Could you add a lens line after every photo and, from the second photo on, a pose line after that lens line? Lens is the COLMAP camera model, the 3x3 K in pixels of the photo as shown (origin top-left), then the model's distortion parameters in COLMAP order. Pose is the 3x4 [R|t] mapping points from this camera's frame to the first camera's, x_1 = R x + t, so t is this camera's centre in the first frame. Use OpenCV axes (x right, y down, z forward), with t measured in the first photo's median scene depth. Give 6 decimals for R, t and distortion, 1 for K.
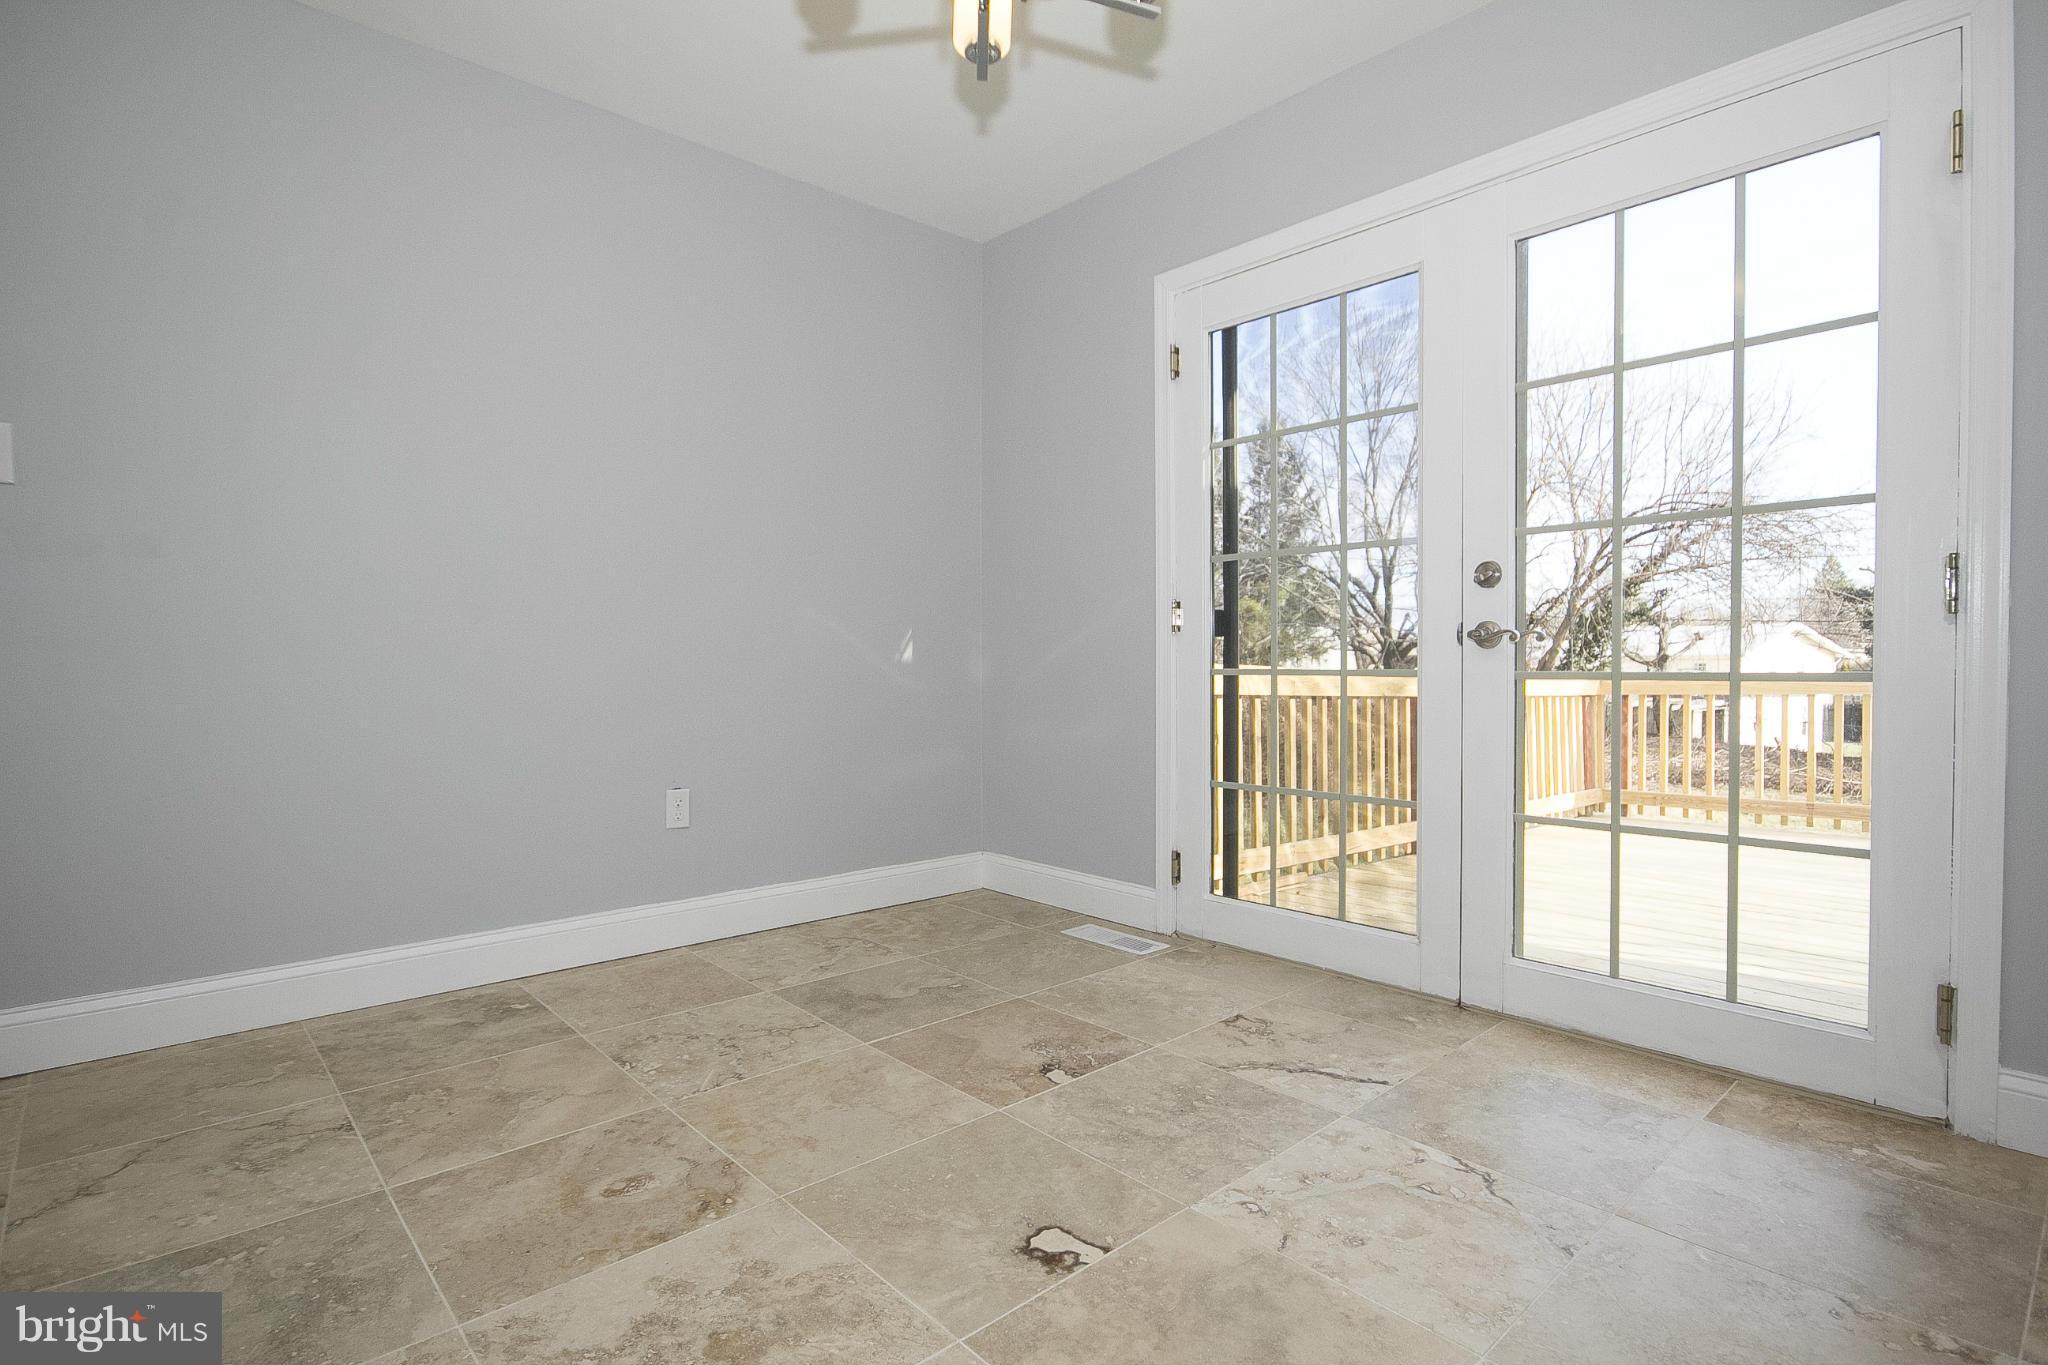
lens RADIAL K [[1036.0, 0, 1014.9], [0, 1036.0, 676.9], [0, 0, 1]] dist [0.002687, 0.001761]
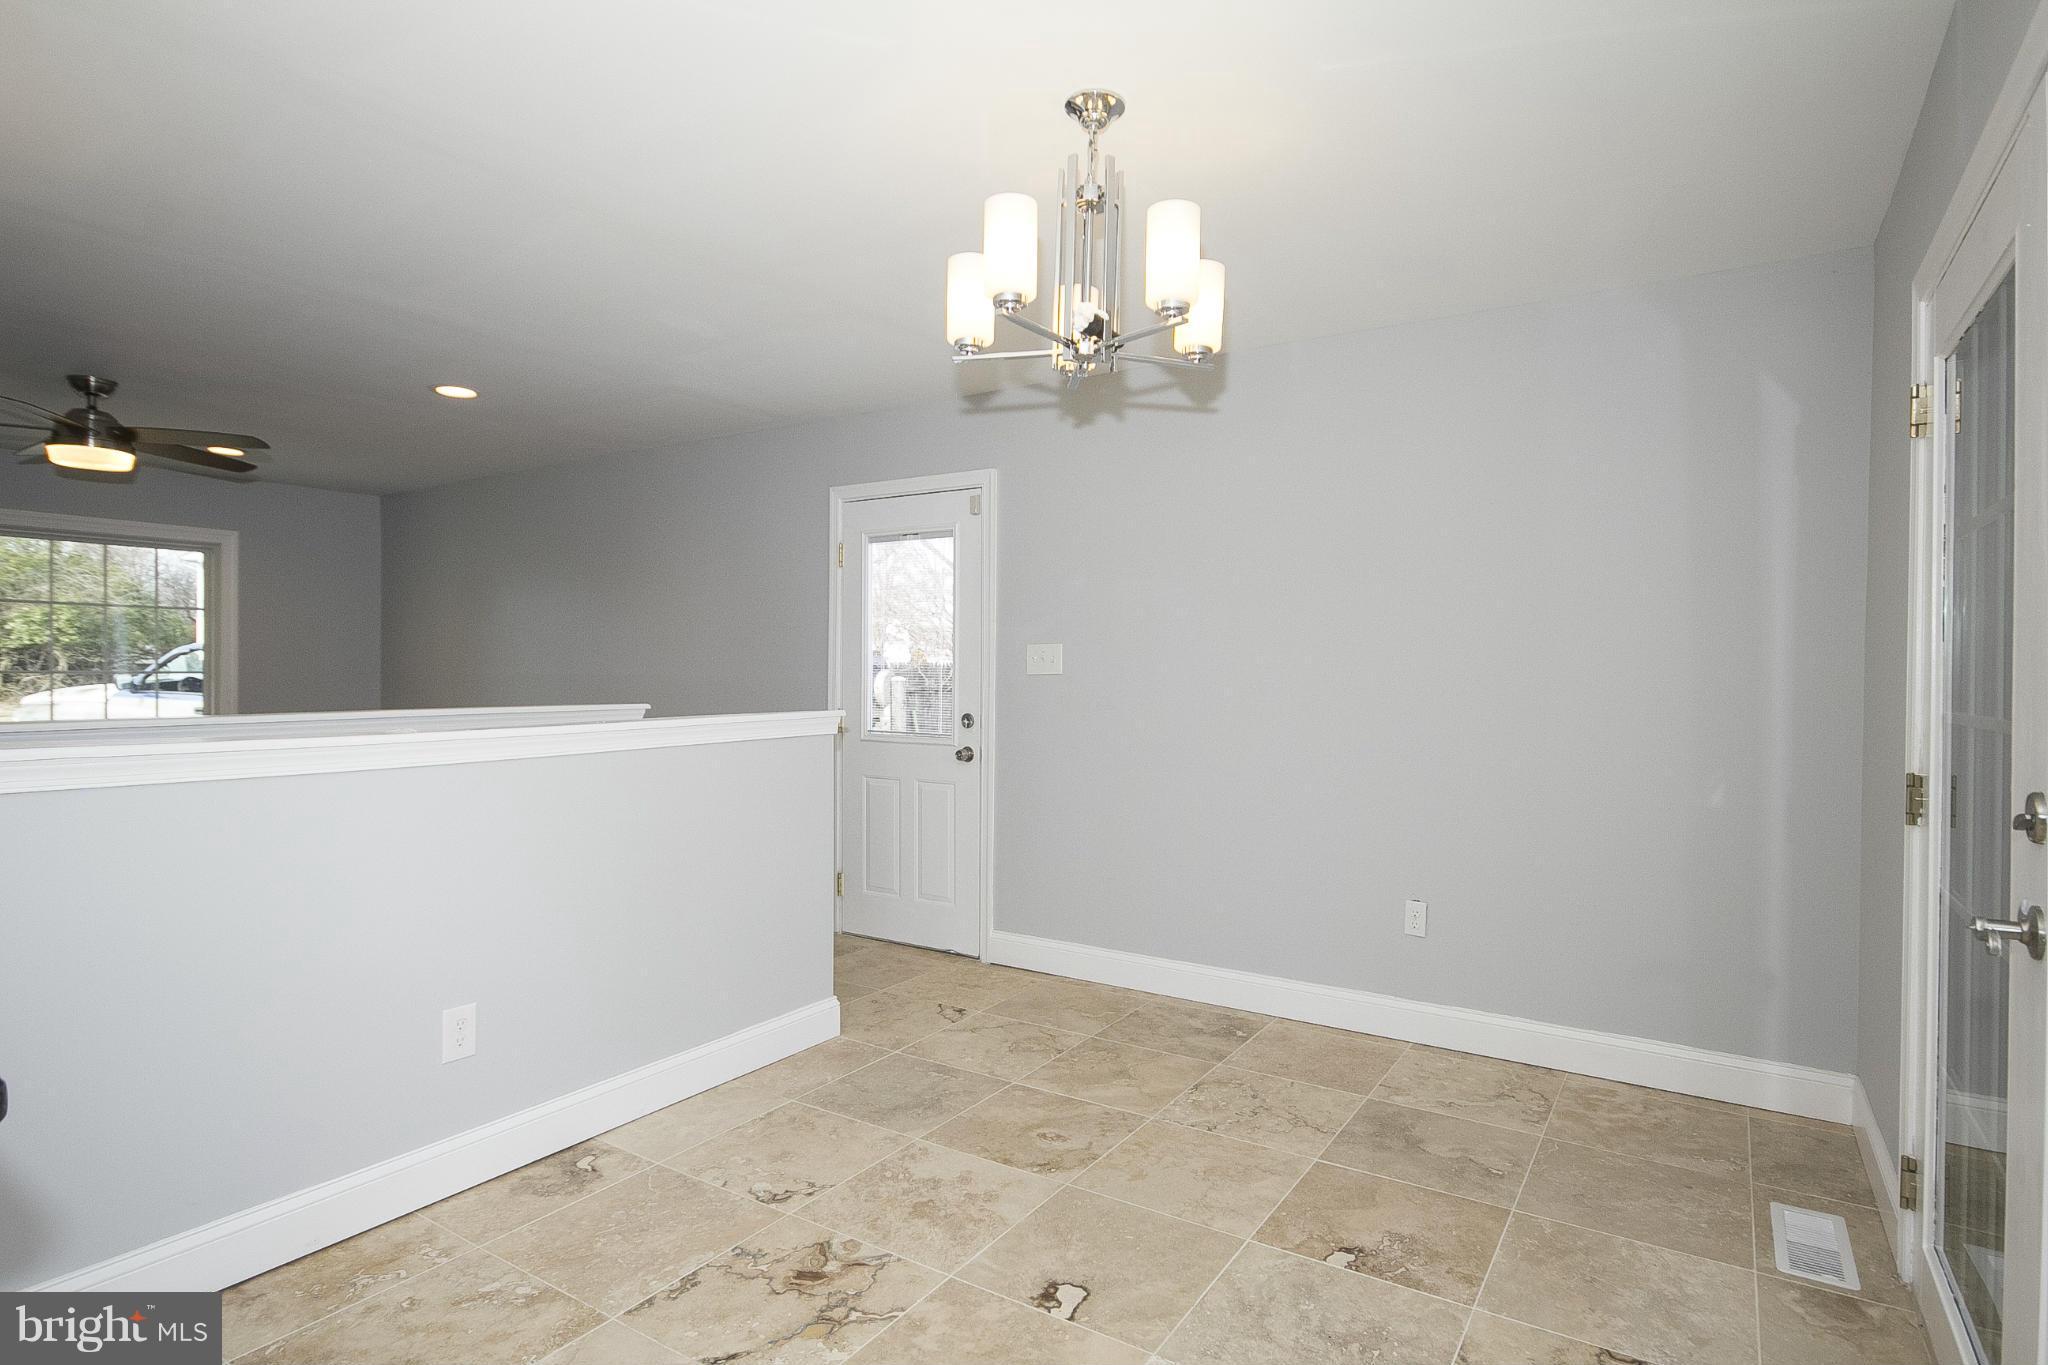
lens RADIAL K [[1036.0, 0, 1014.9], [0, 1036.0, 676.9], [0, 0, 1]] dist [0.002687, 0.001761]
pose [[0.249198, 0.002010, -0.968451, 0.884528], [-0.015377, 0.999880, -0.001882, -0.173199], [0.968331, 0.015361, 0.249199, 0.383970]]
